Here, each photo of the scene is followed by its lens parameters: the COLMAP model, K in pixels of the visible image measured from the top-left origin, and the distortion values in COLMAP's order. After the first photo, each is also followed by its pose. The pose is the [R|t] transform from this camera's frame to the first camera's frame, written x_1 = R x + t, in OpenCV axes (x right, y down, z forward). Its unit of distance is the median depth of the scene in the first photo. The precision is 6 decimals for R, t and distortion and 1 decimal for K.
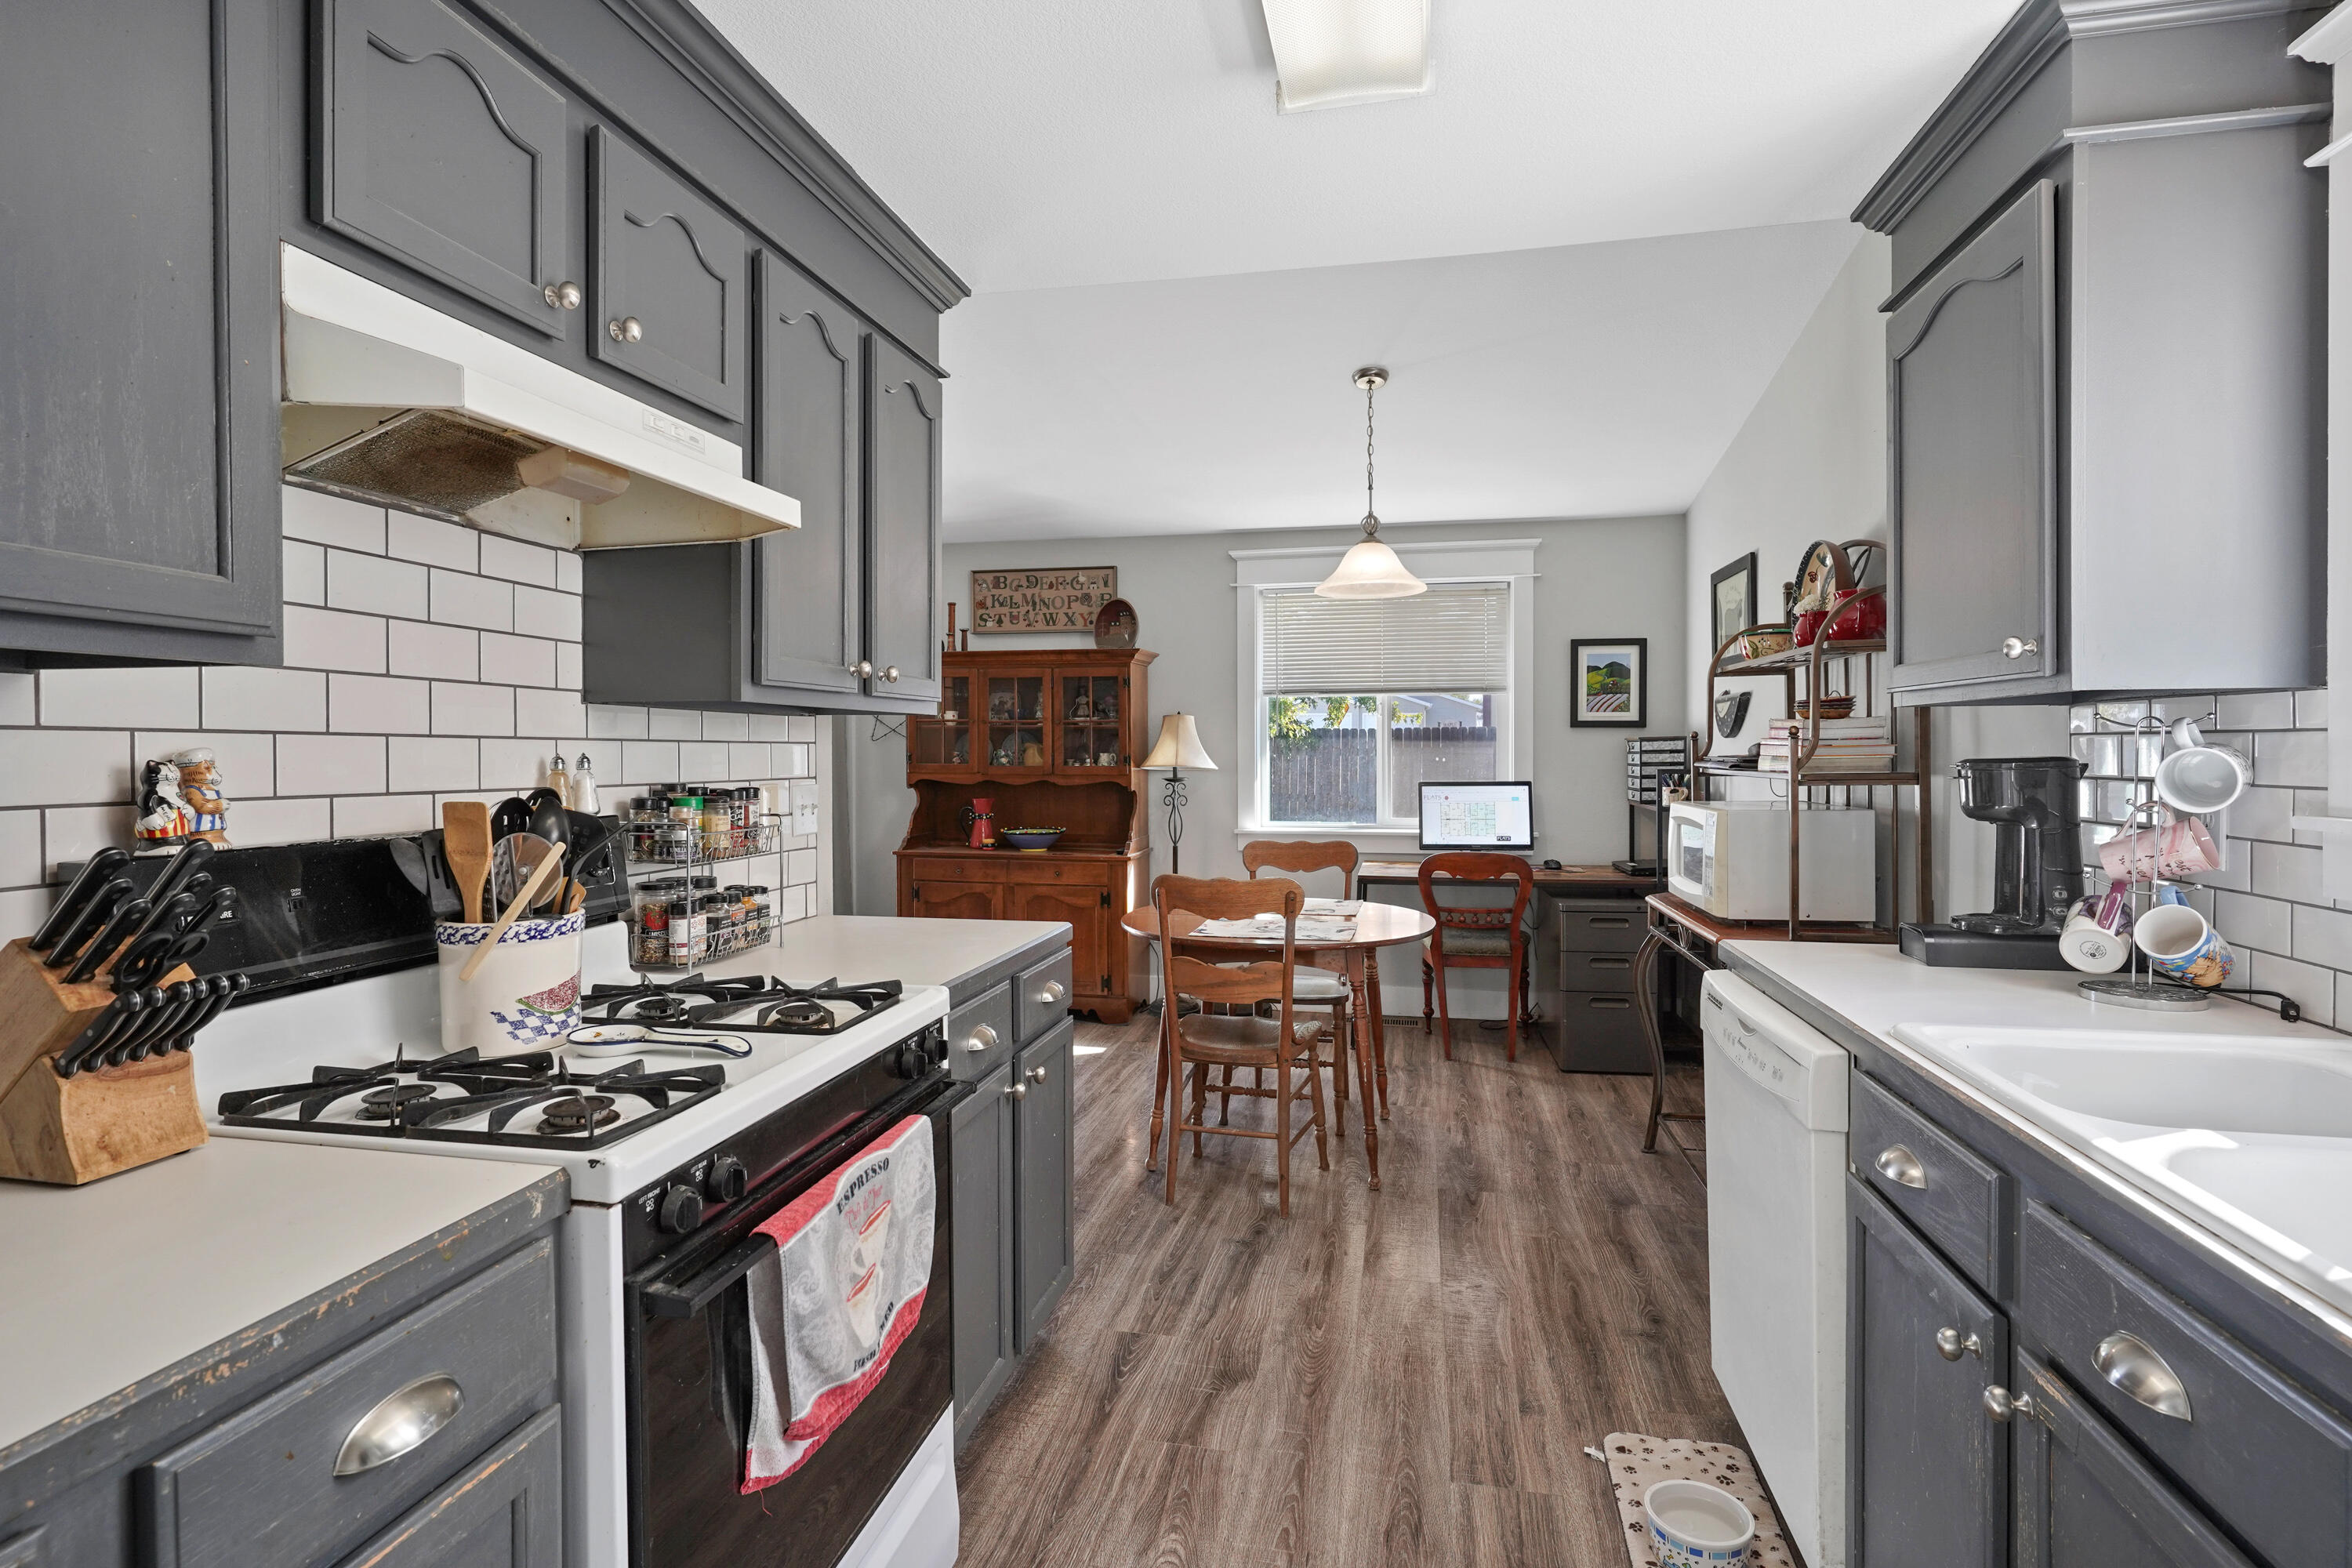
lens RADIAL K [[1161.0, 0, 1185.2], [0, 1161.0, 770.5], [0, 0, 1]] dist [-0.000081, 0.002465]
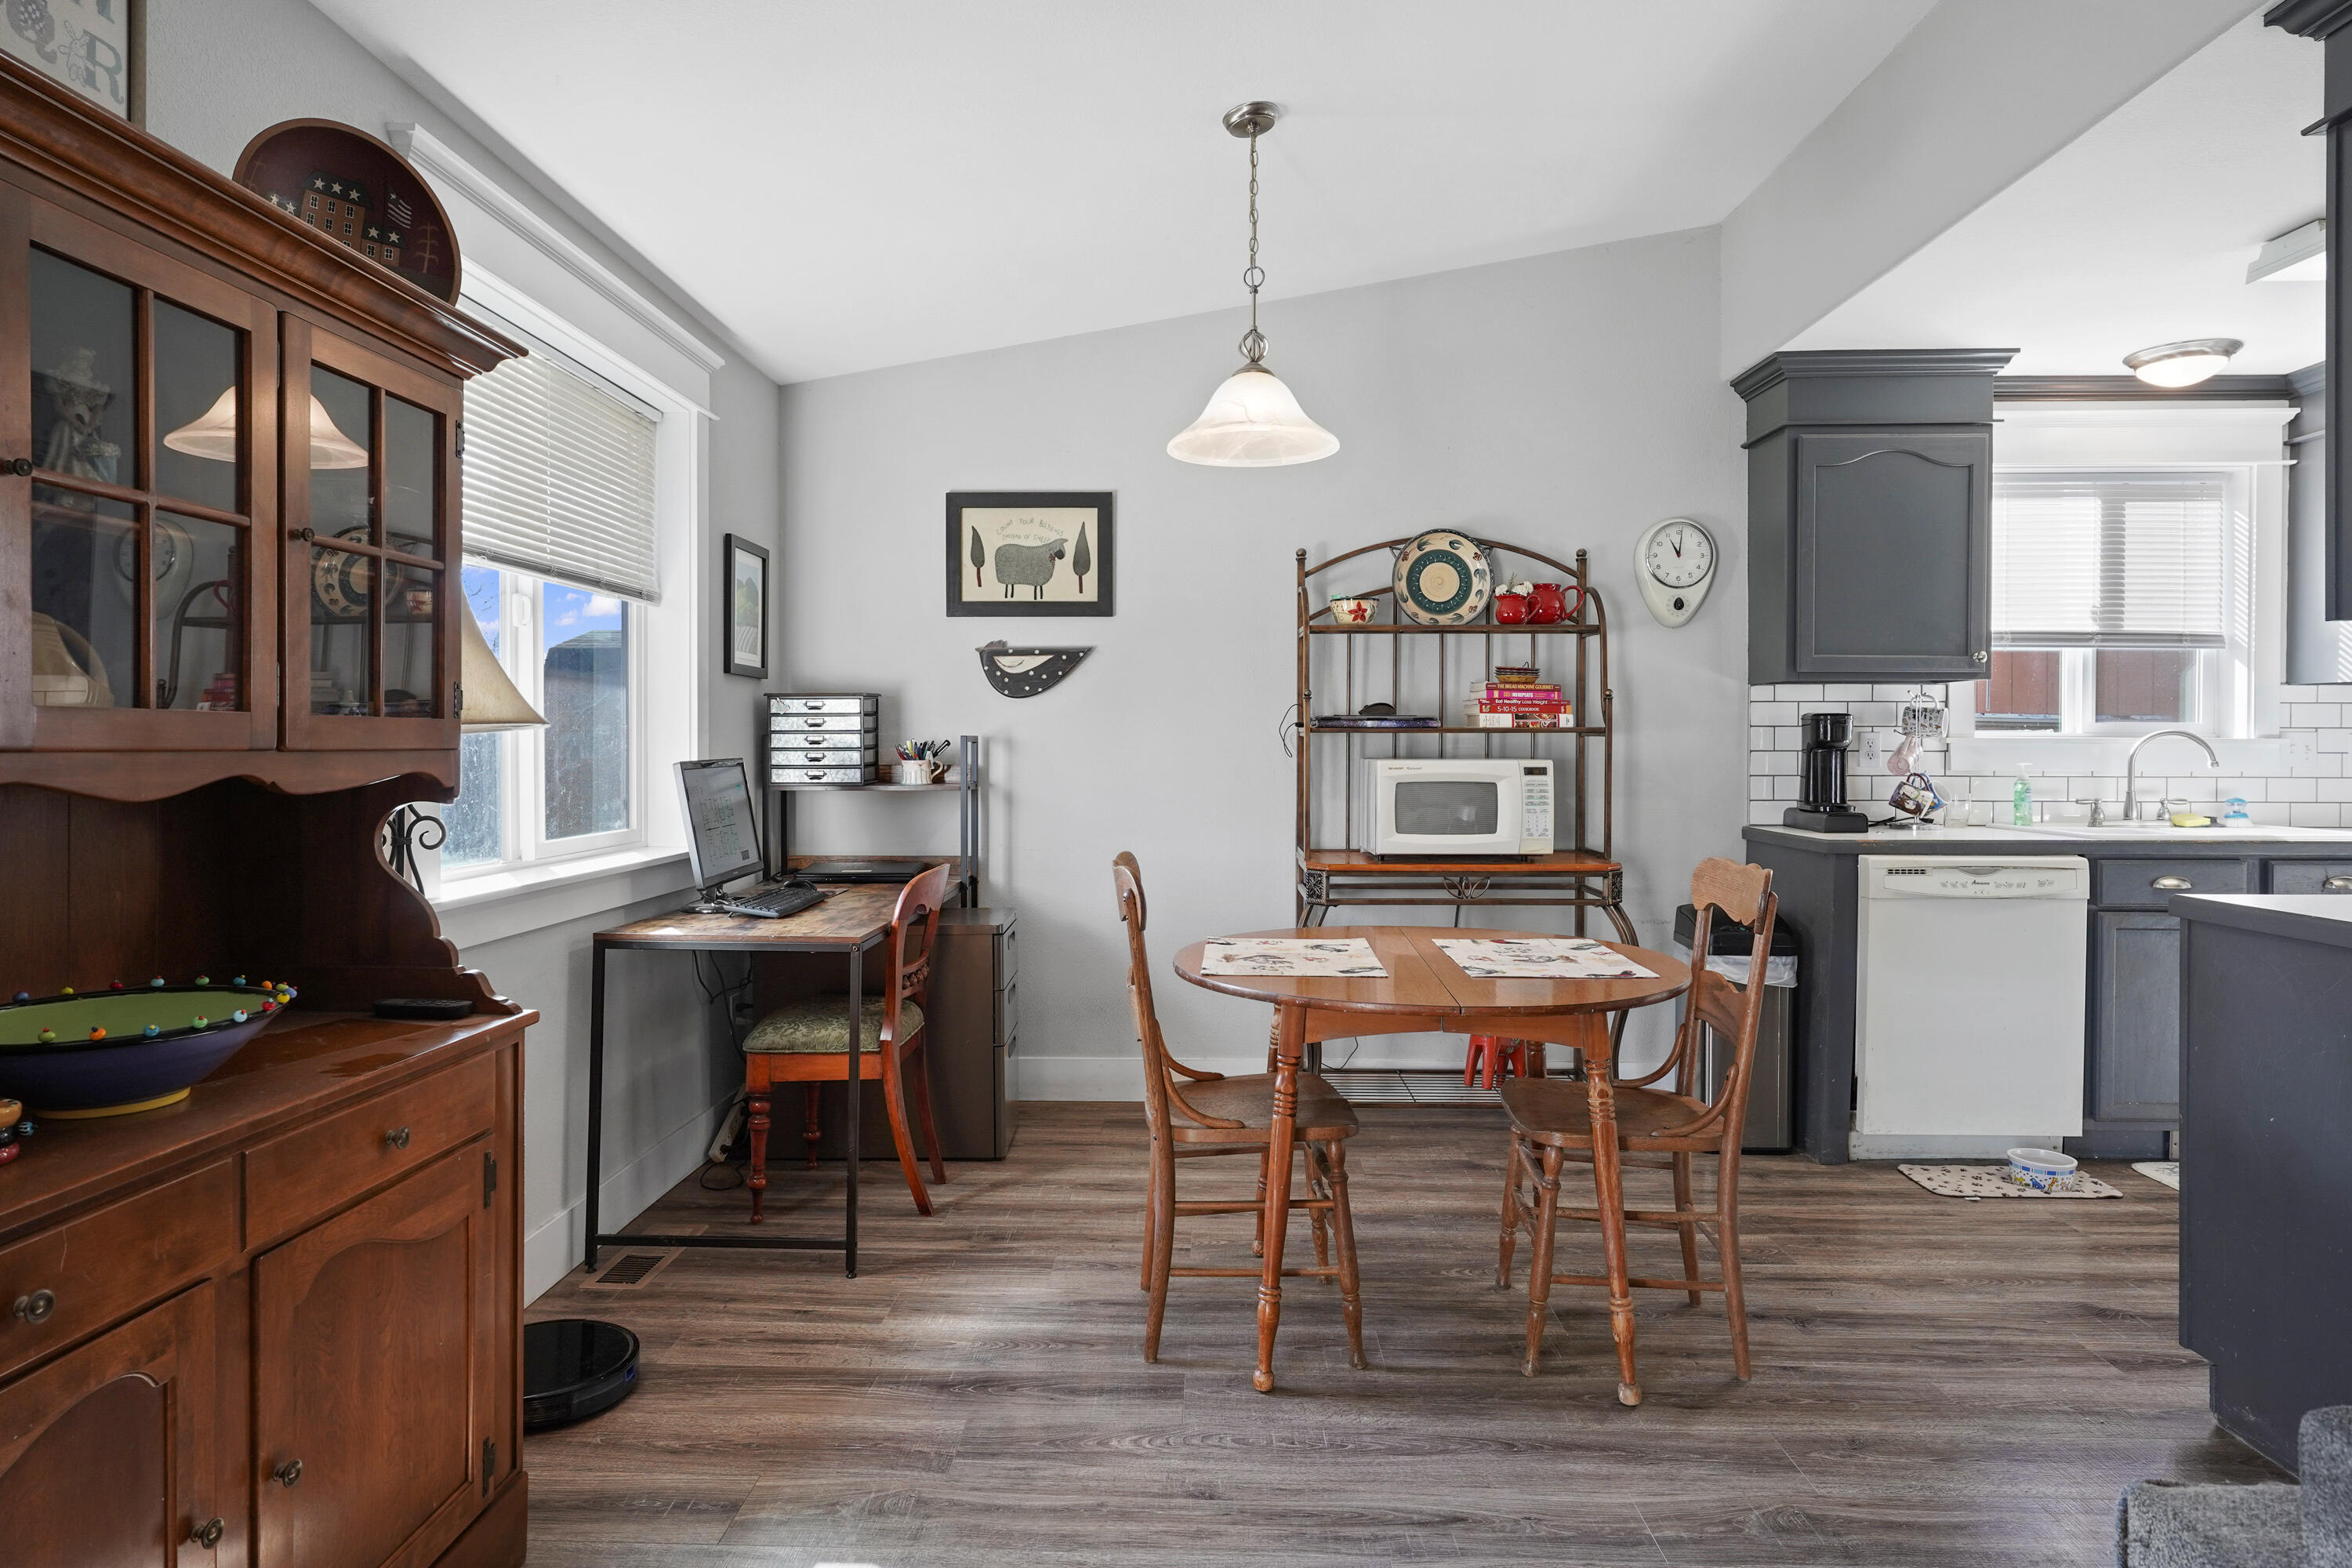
lens RADIAL K [[1355.0, 0, 1180.8], [0, 1355.0, 762.1], [0, 0, 1]] dist [0.001764, 0.002170]
pose [[-0.178044, -0.011058, 0.983960, -0.434559], [0.022280, 0.999635, 0.015266, 0.005515], [-0.983770, 0.024641, -0.177733, 0.888814]]
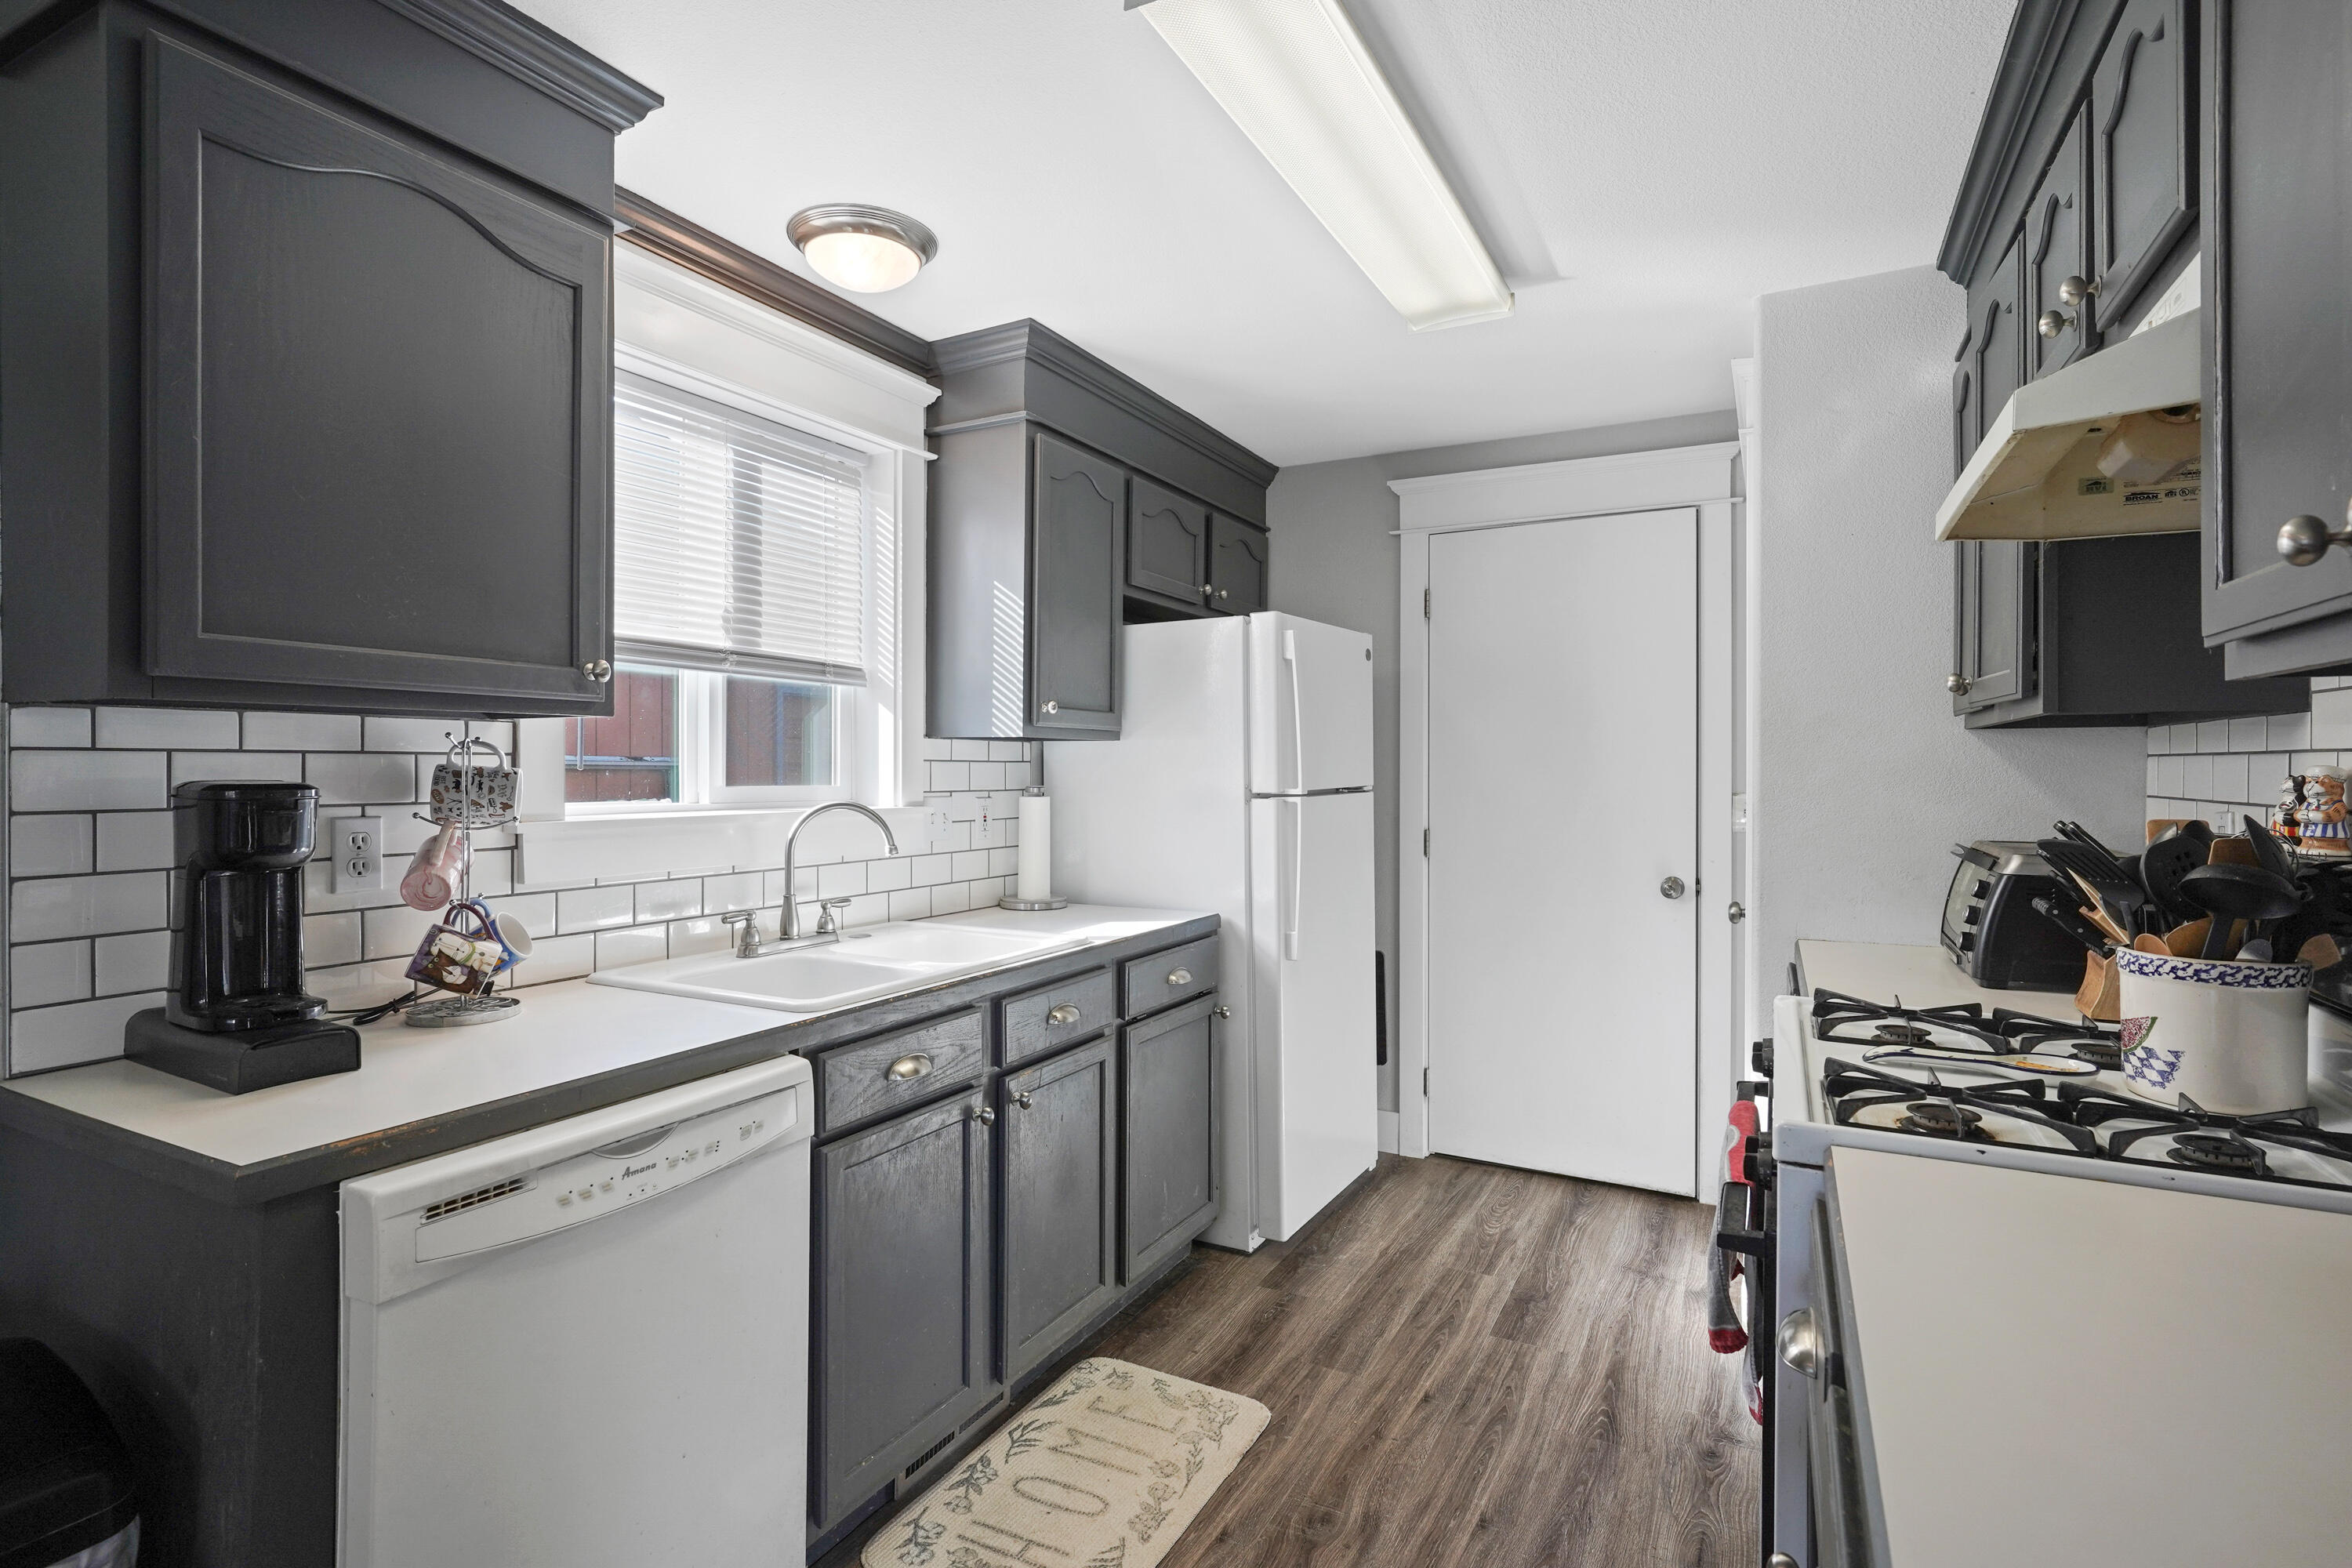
lens RADIAL K [[1143.7, 0, 1179.0], [0, 1143.7, 775.8], [0, 0, 1]] dist [-0.005132, 0.001184]
pose [[-0.961316, -0.003524, 0.275426, -0.018548], [0.004721, 0.999560, 0.029267, -0.010707], [-0.275408, 0.029435, -0.960877, 0.581605]]
